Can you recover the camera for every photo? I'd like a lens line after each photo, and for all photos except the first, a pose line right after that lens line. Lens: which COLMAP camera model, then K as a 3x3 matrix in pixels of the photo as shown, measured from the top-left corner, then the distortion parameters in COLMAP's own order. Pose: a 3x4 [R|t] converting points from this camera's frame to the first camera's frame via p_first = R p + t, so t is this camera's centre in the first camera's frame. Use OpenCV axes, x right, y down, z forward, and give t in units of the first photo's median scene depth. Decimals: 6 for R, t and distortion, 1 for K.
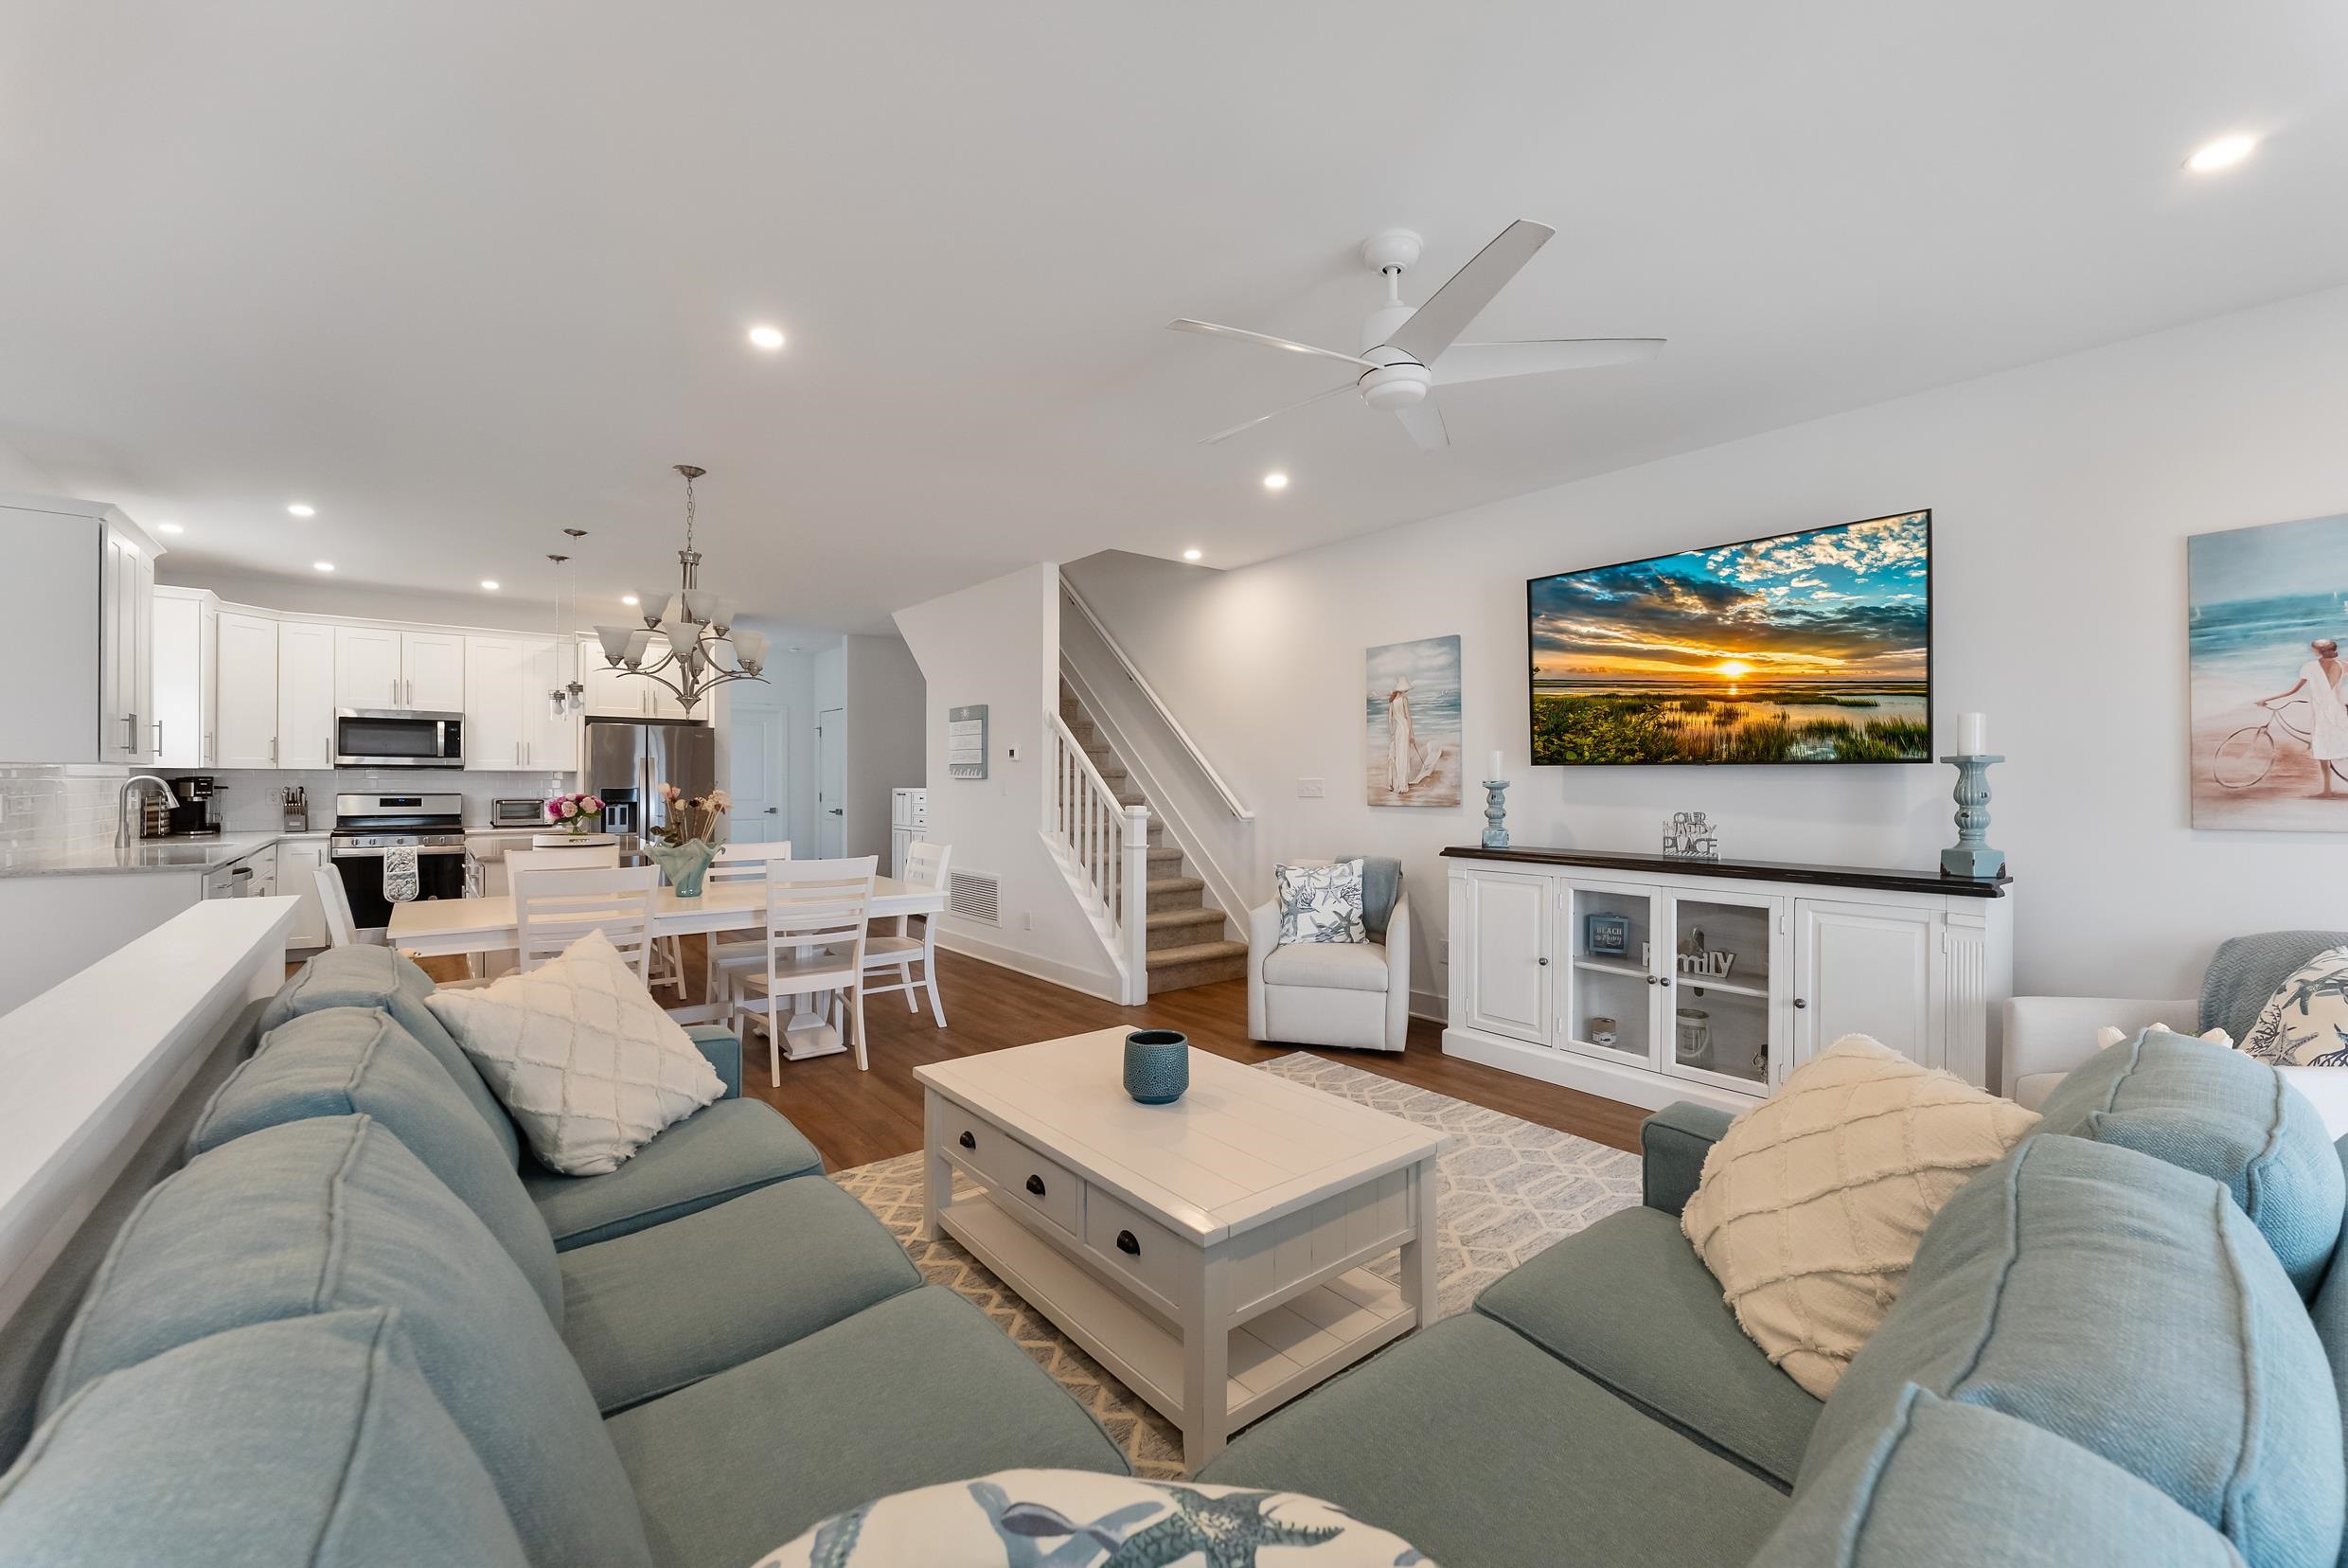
lens RADIAL K [[939.8, 0, 1174.9], [0, 939.8, 782.5], [0, 0, 1]] dist [0.001609, -0.000224]
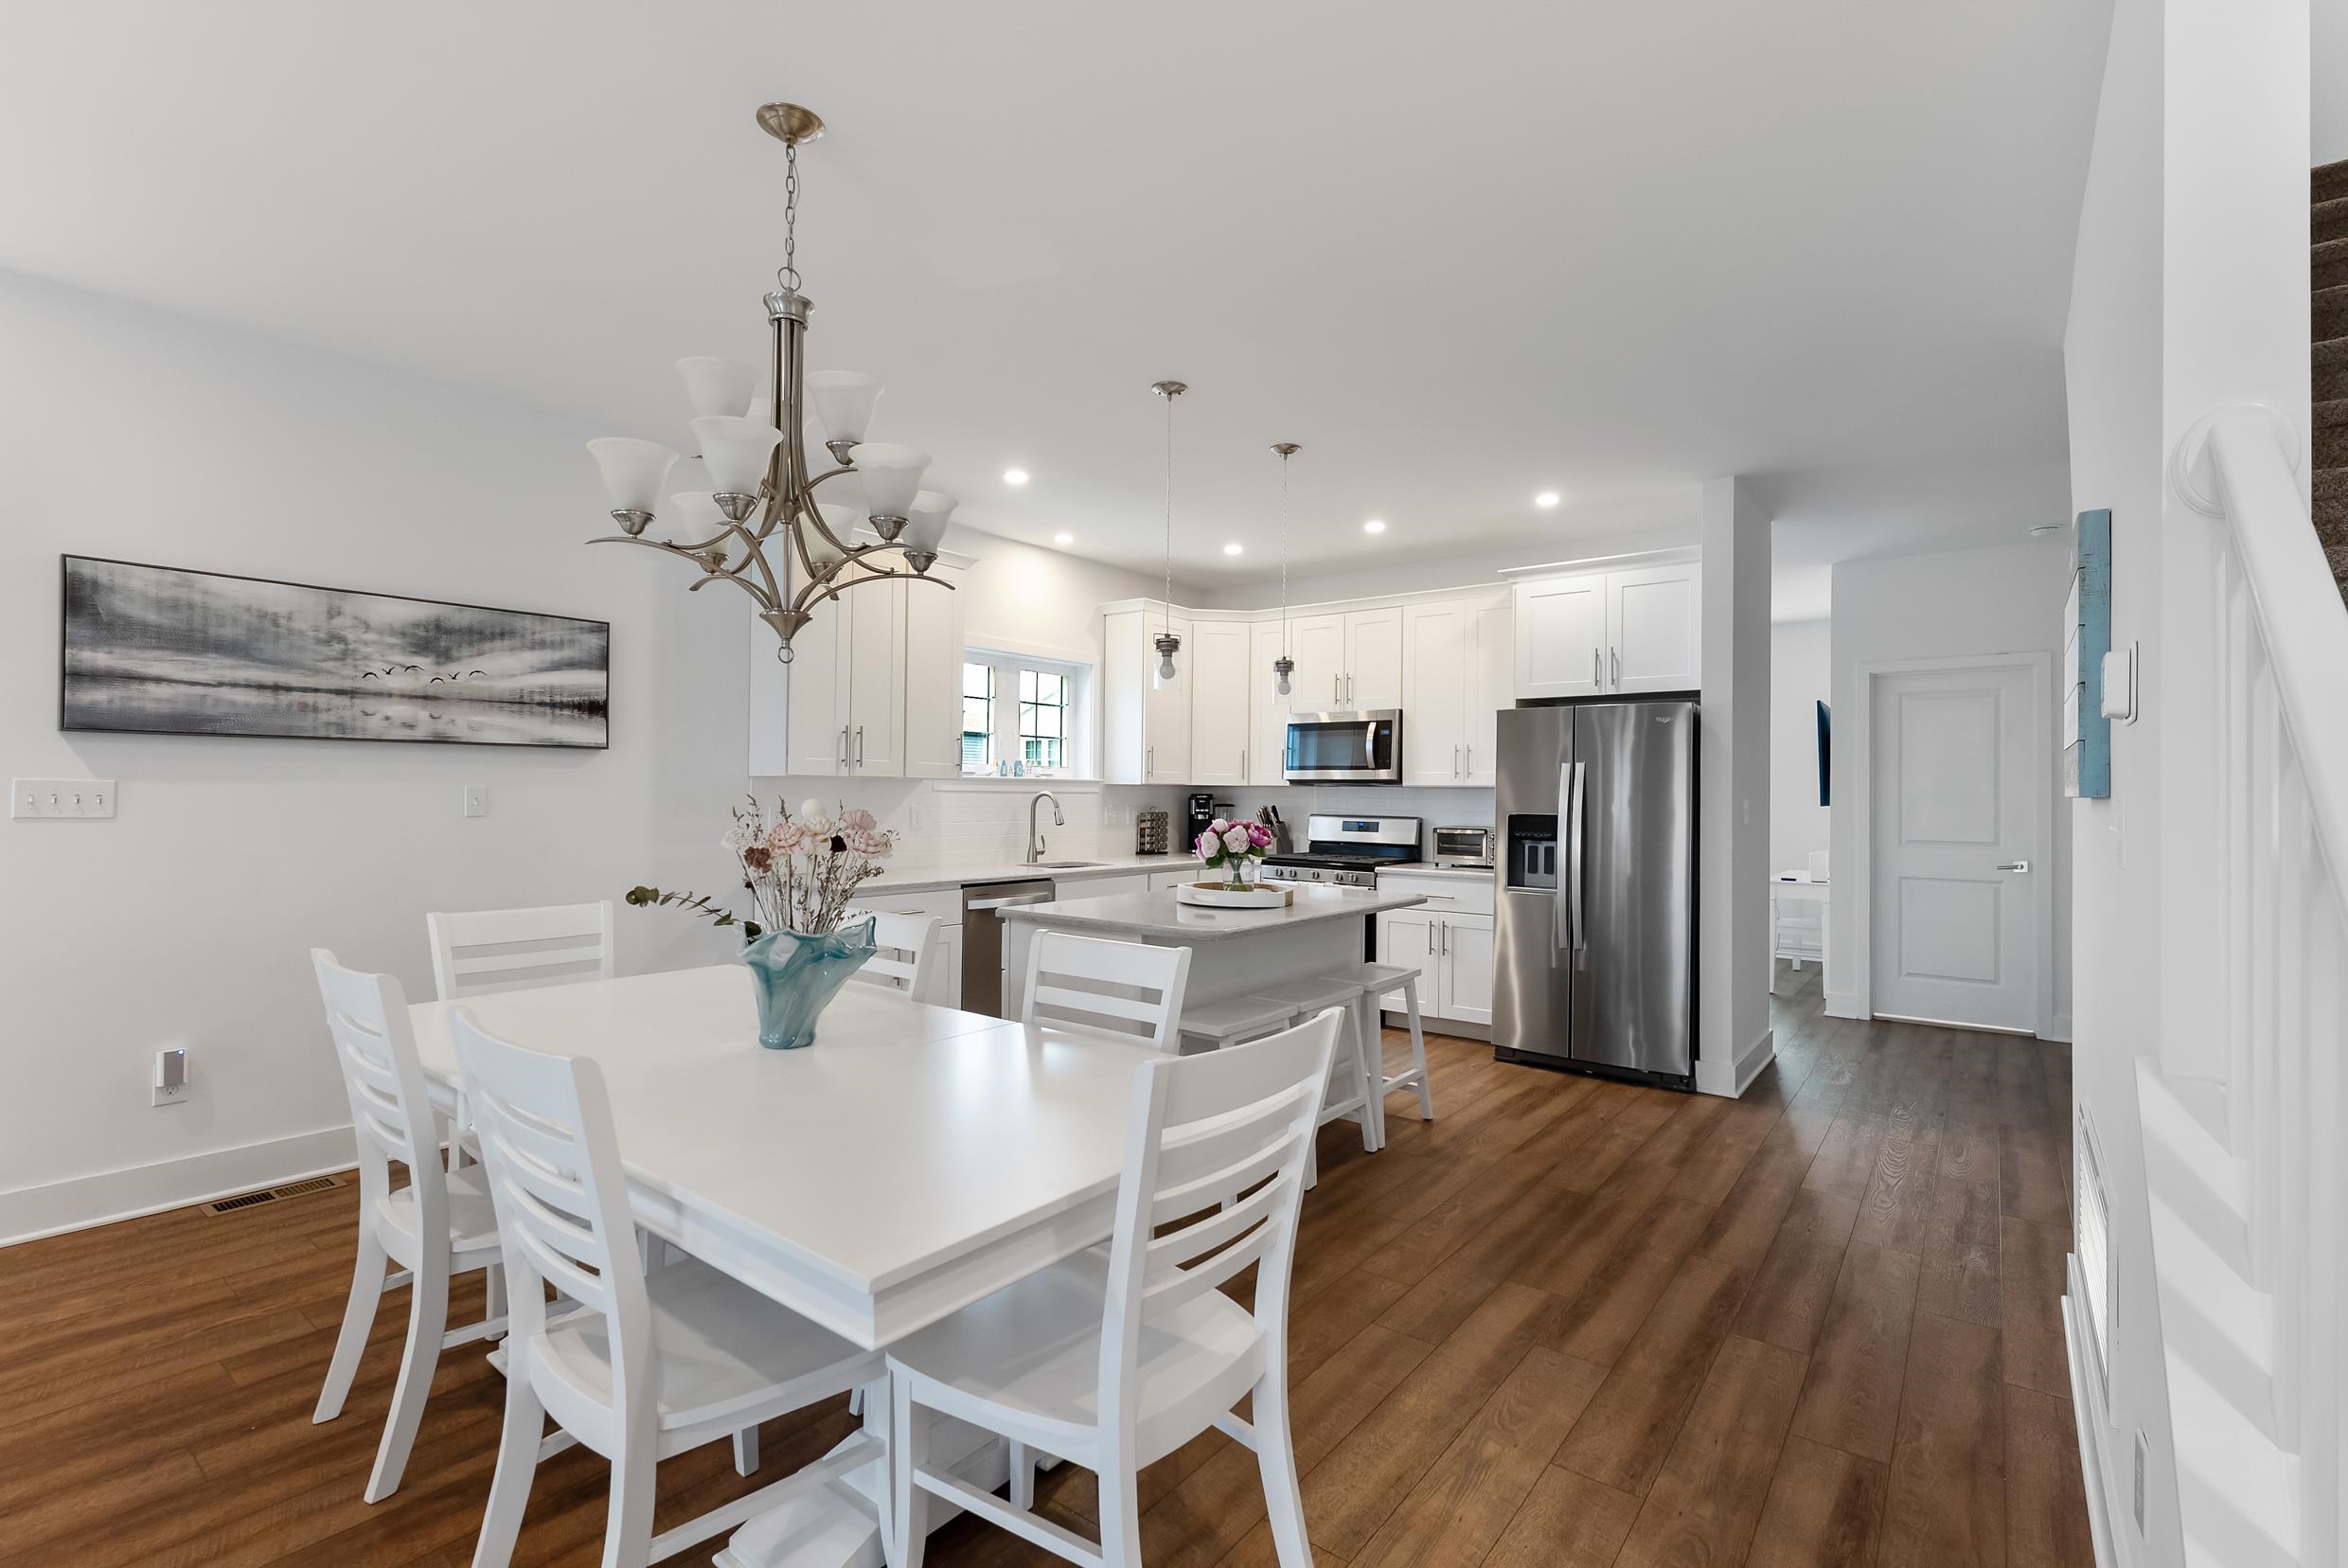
lens RADIAL K [[1080.3, 0, 1175.0], [0, 1080.3, 788.9], [0, 0, 1]] dist [0.000559, 0.000049]
pose [[0.238012, -0.006137, -0.971243, 0.032856], [-0.009981, 0.999912, -0.008764, -0.001363], [0.971211, 0.011780, 0.237930, 0.677730]]
